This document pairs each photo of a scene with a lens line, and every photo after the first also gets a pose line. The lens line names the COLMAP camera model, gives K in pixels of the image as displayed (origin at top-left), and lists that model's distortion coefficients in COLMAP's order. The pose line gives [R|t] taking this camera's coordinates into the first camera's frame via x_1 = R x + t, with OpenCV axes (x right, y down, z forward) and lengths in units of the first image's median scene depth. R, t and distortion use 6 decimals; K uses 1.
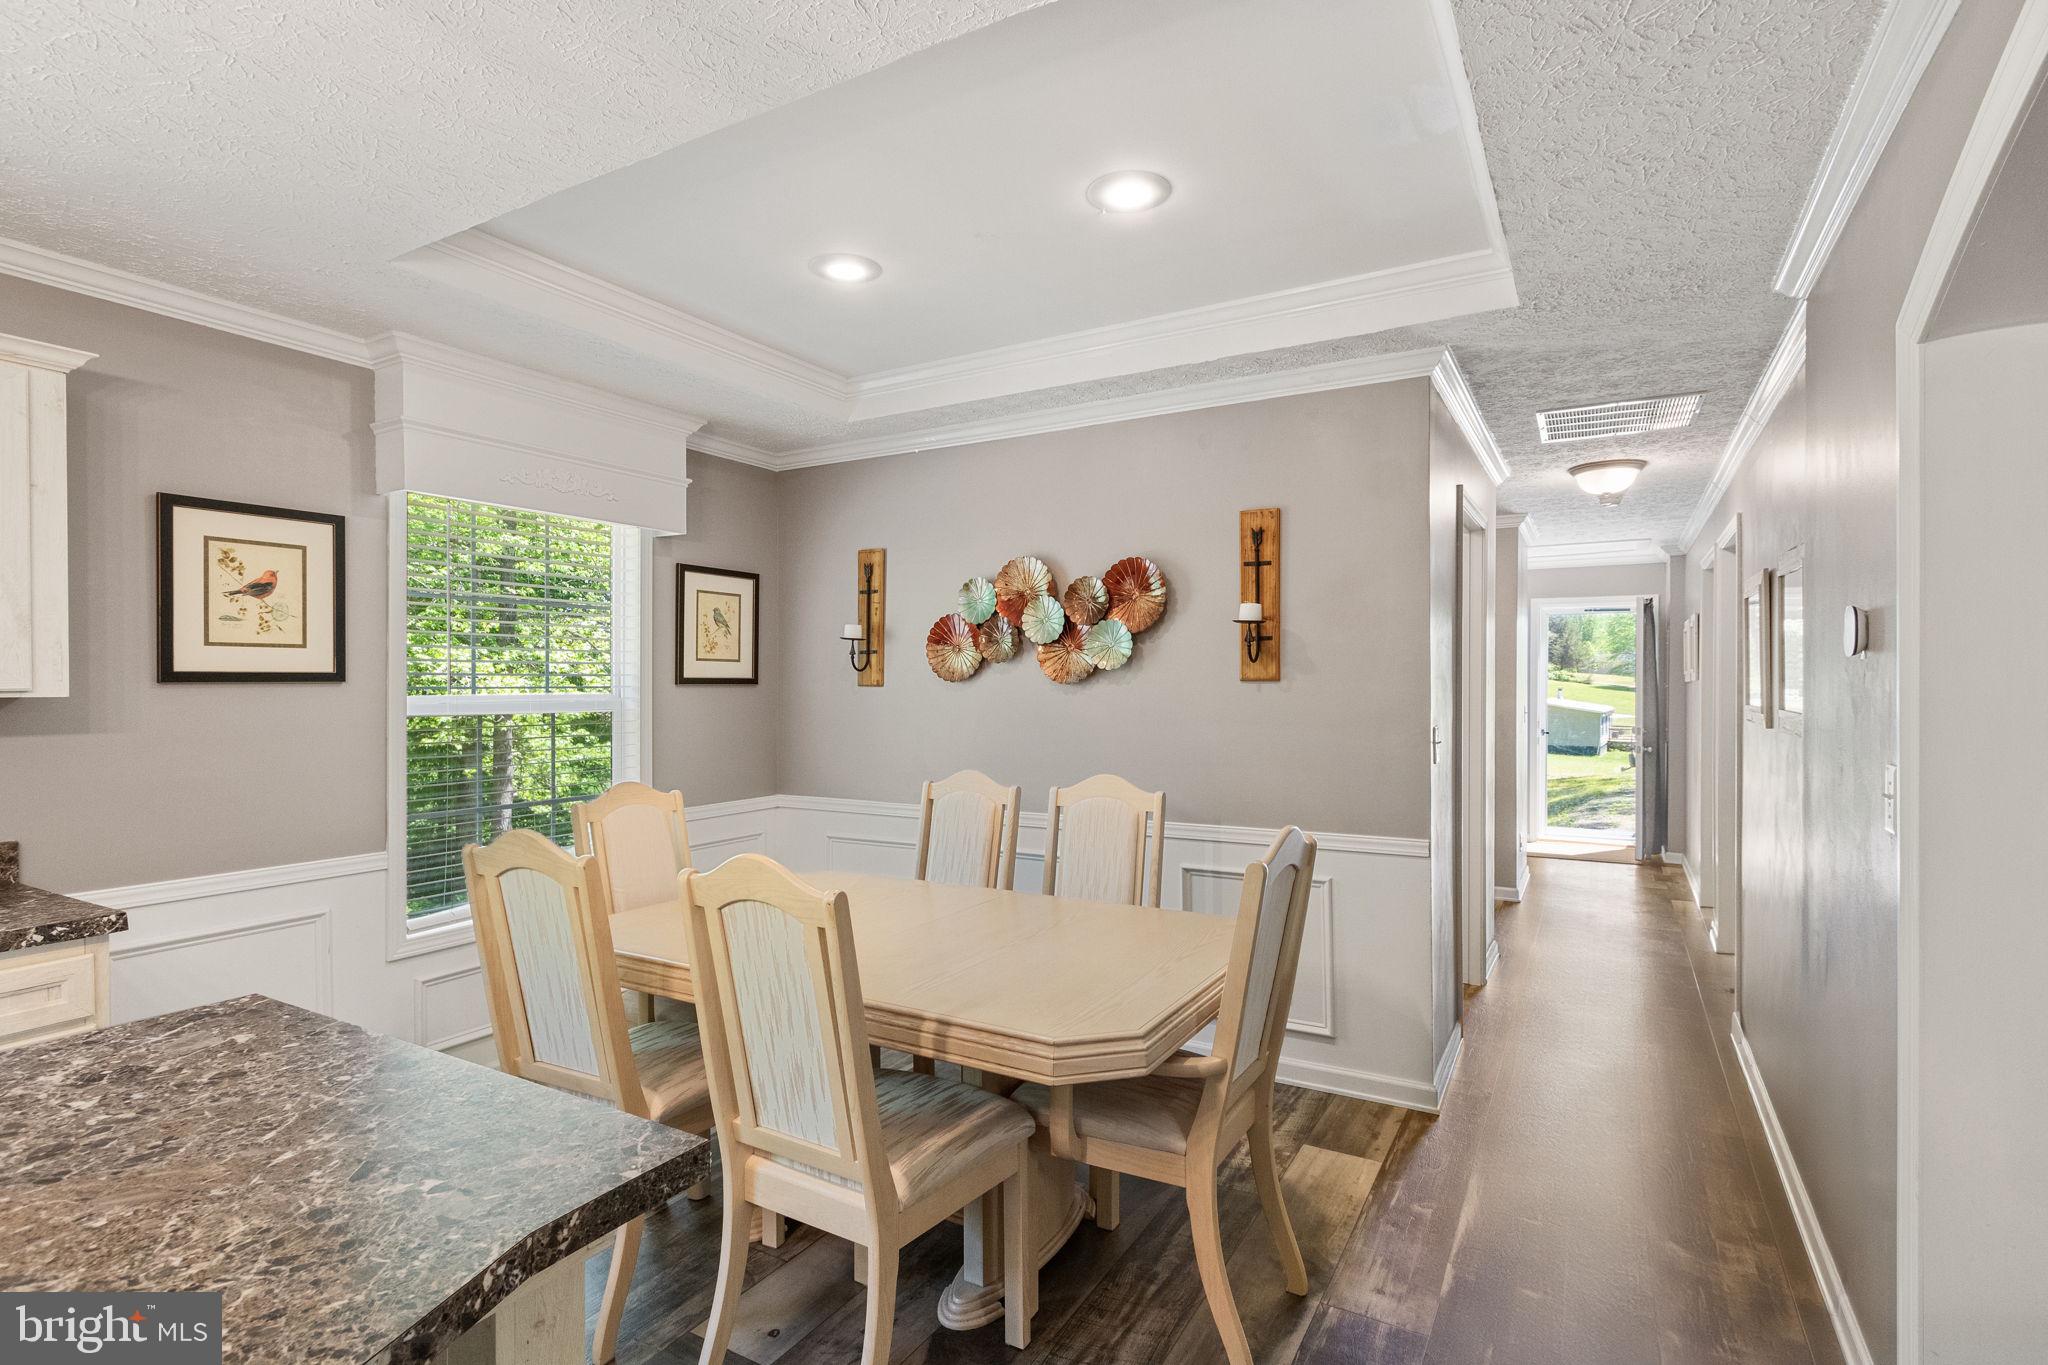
lens RADIAL K [[995.0, 0, 1020.7], [0, 995.0, 686.0], [0, 0, 1]] dist [0.001251, 0.000656]
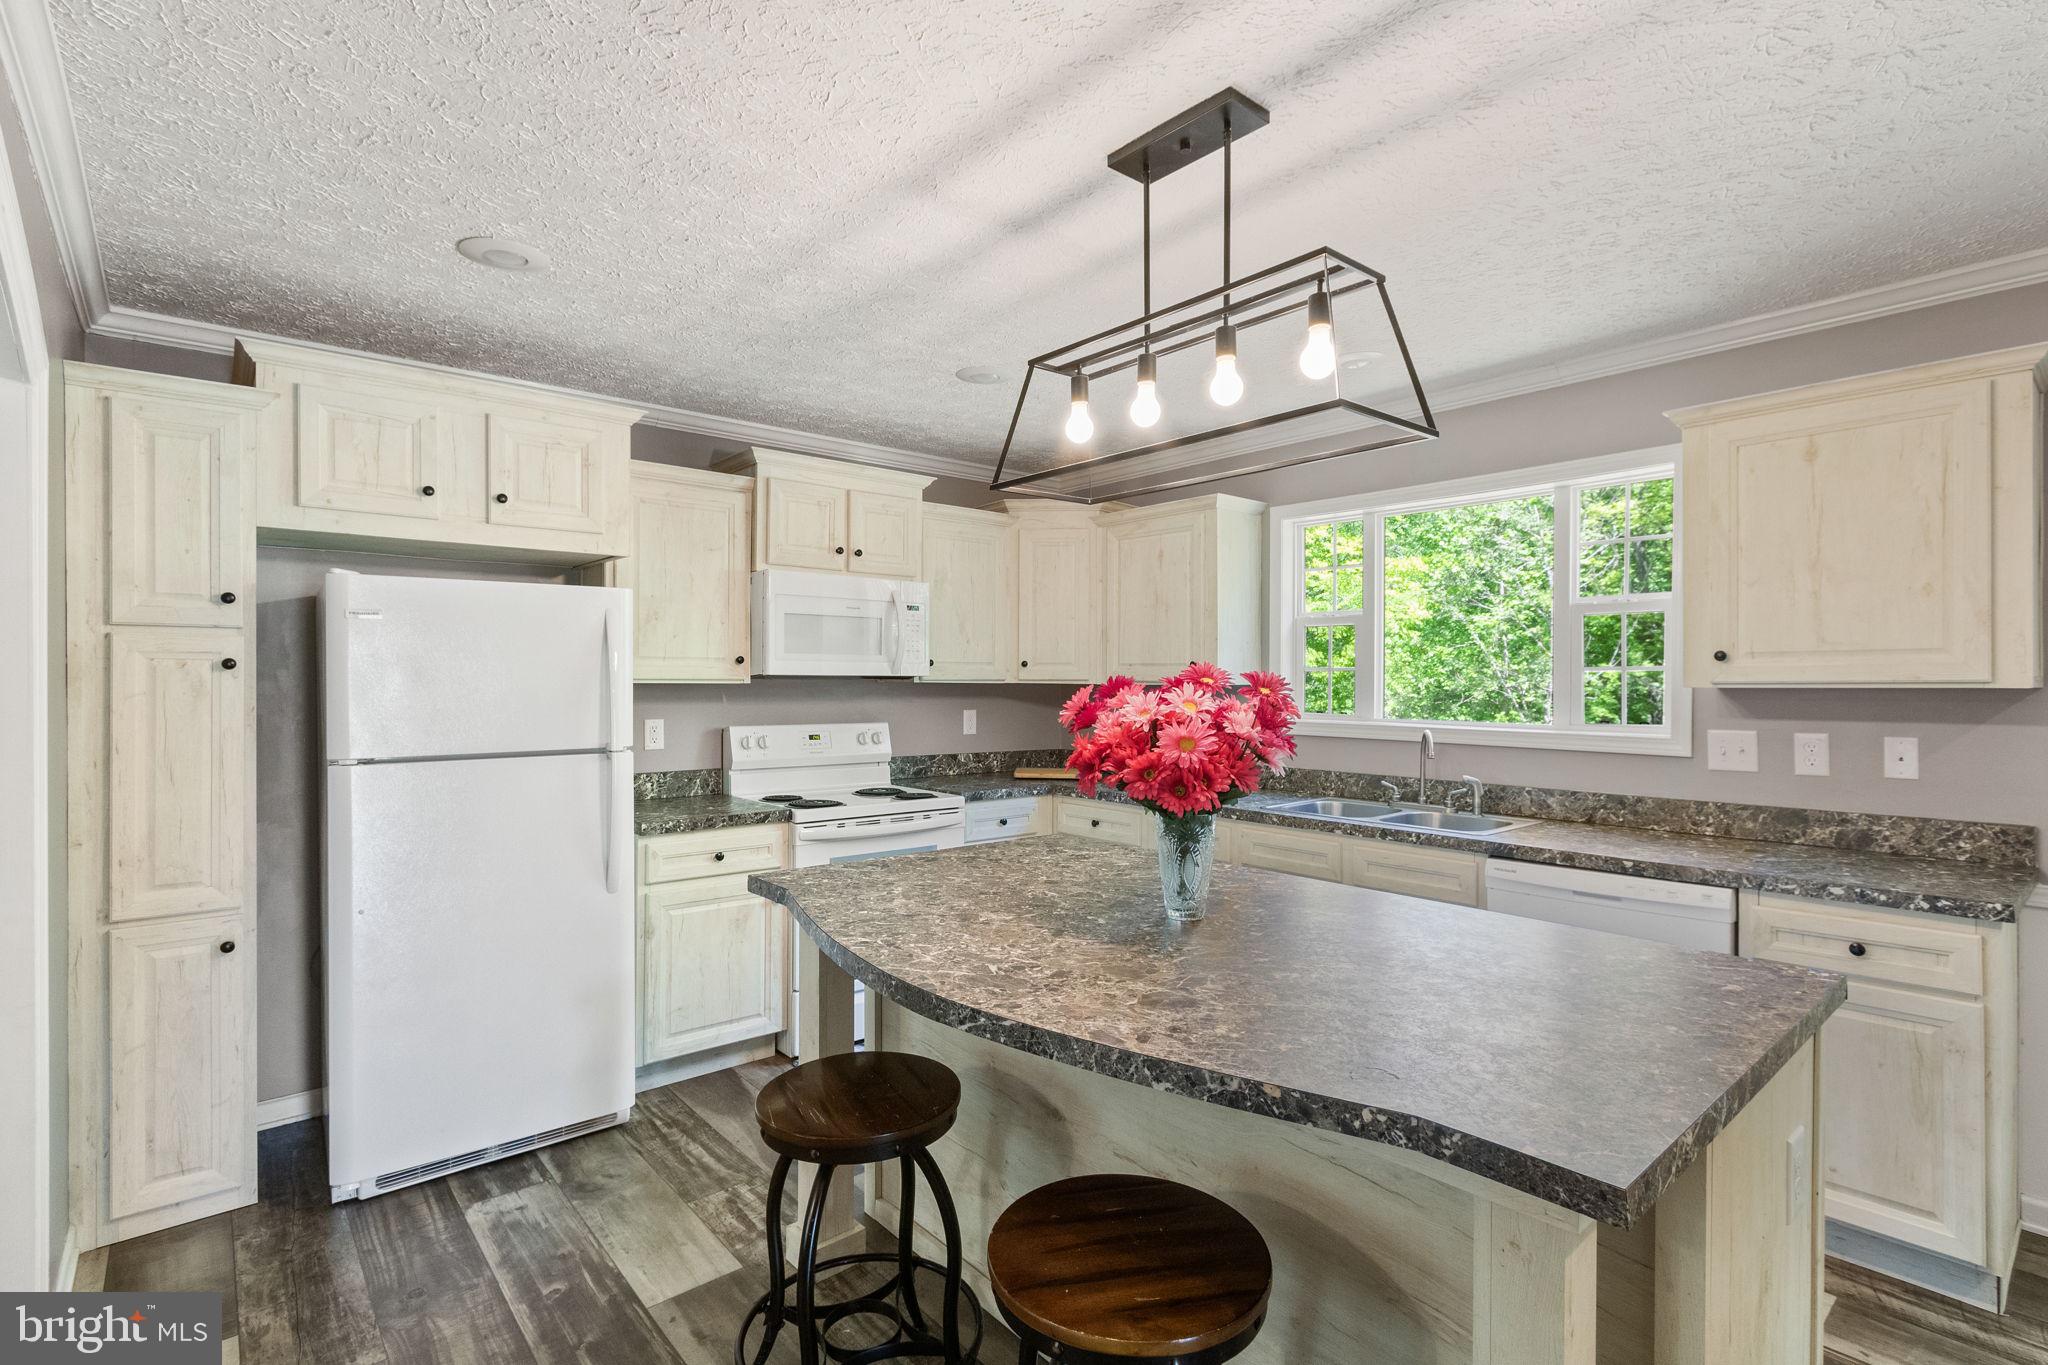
lens RADIAL K [[965.5, 0, 1024.0], [0, 965.5, 682.5], [0, 0, 1]] dist [-0.002561, -0.000092]
pose [[-0.329056, 0.004964, -0.944297, 0.231371], [-0.000227, 0.999986, 0.005335, 0.000214], [0.944310, 0.001969, -0.329051, 0.267447]]
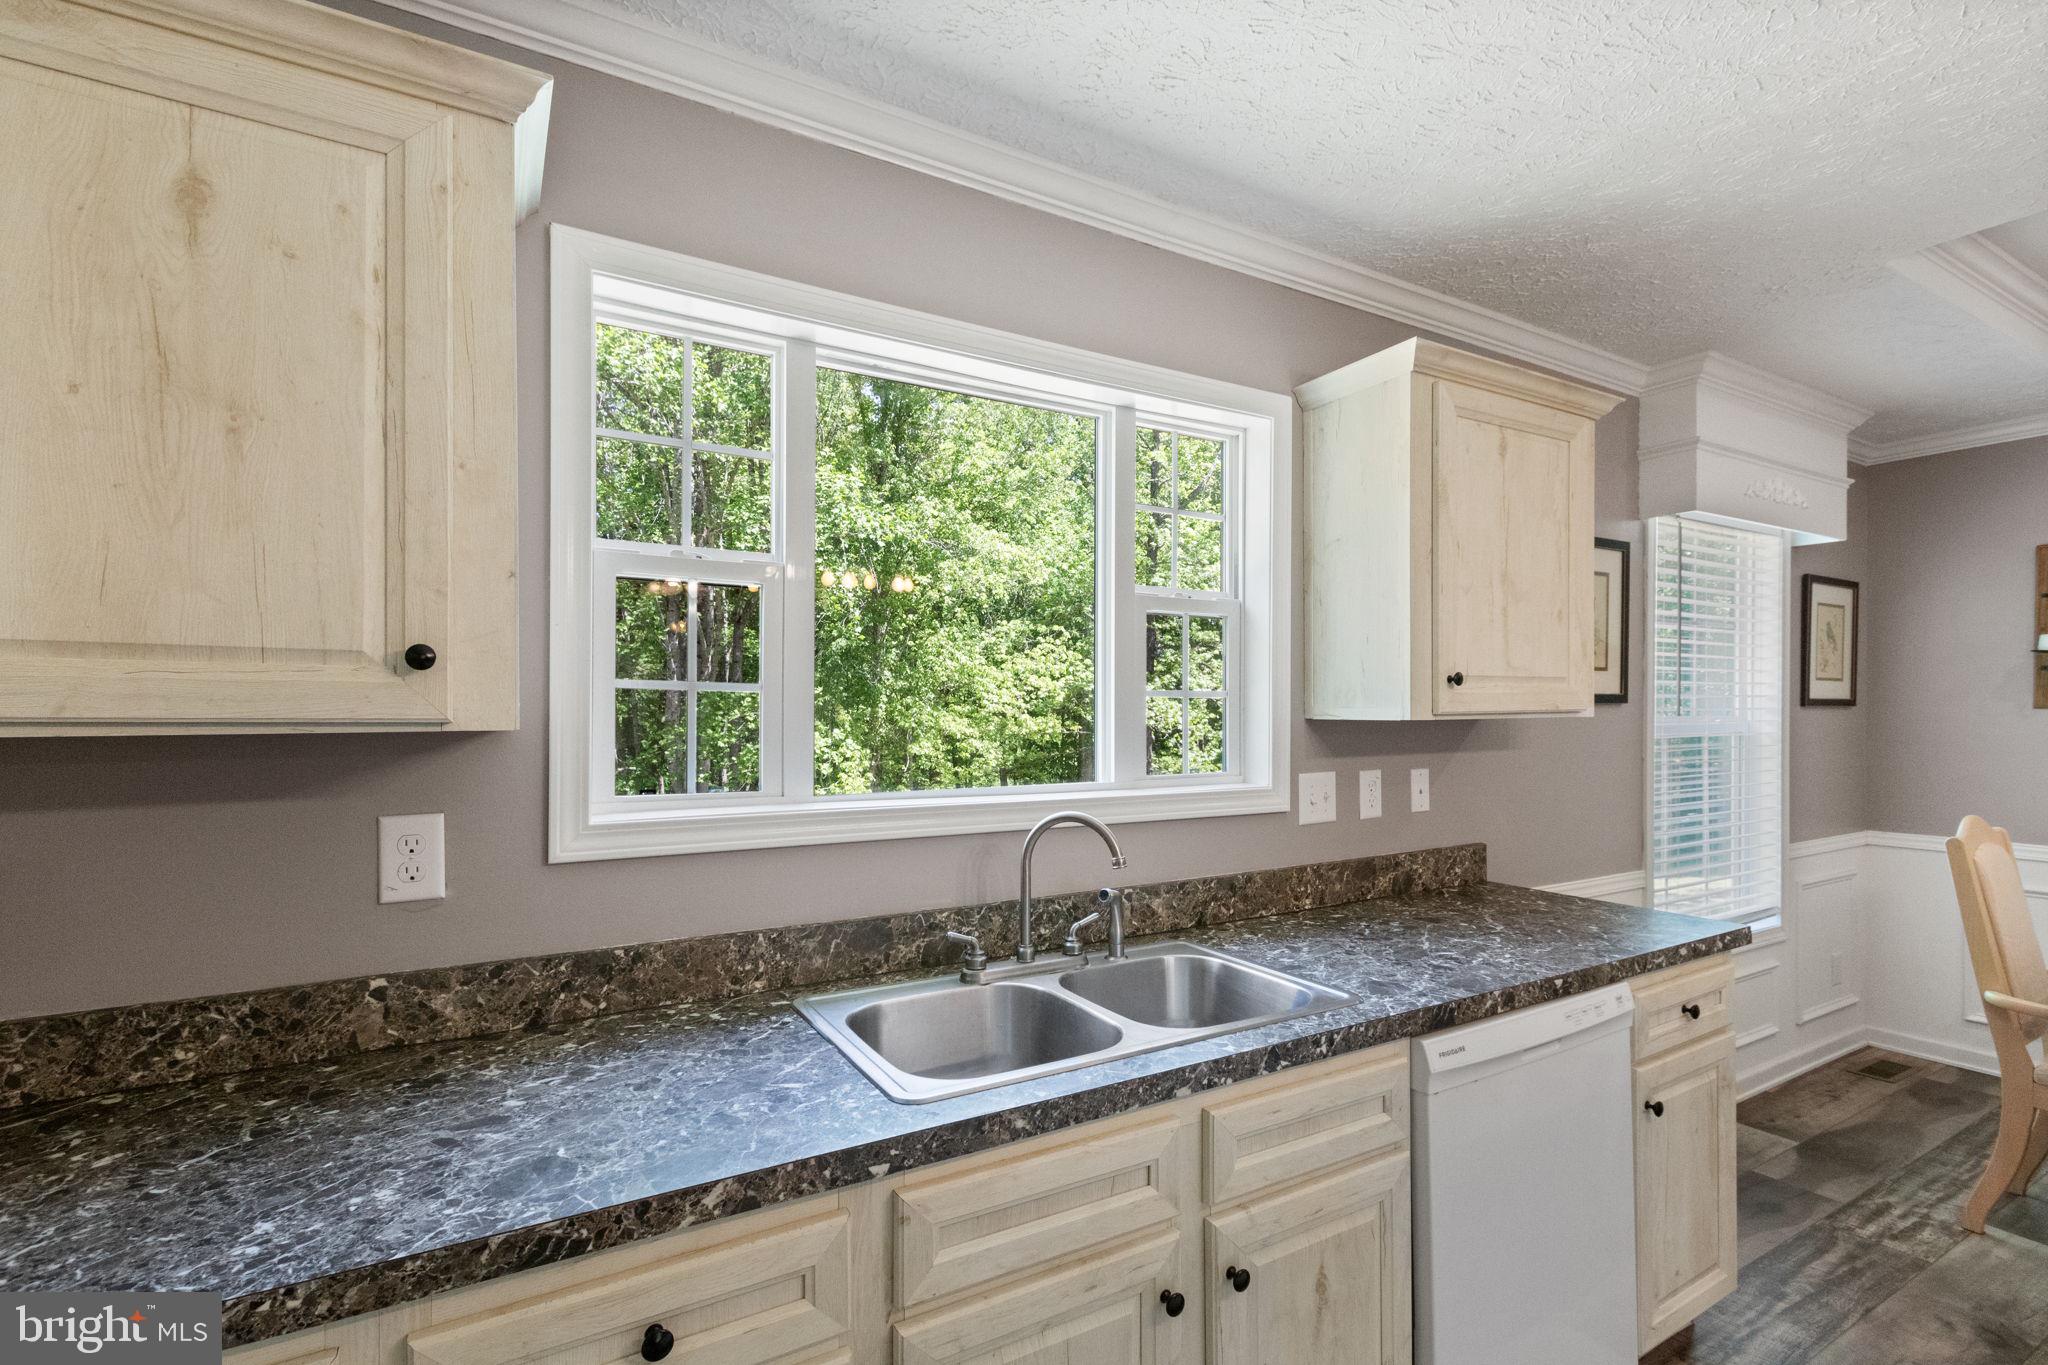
lens RADIAL K [[938.3, 0, 1013.1], [0, 938.3, 709.5], [0, 0, 1]] dist [0.002829, 0.000766]
pose [[0.872554, 0.000082, -0.488518, -0.762289], [-0.000075, 1.000000, 0.000033, 0.002496], [0.488518, 0.000008, 0.872554, -0.158651]]
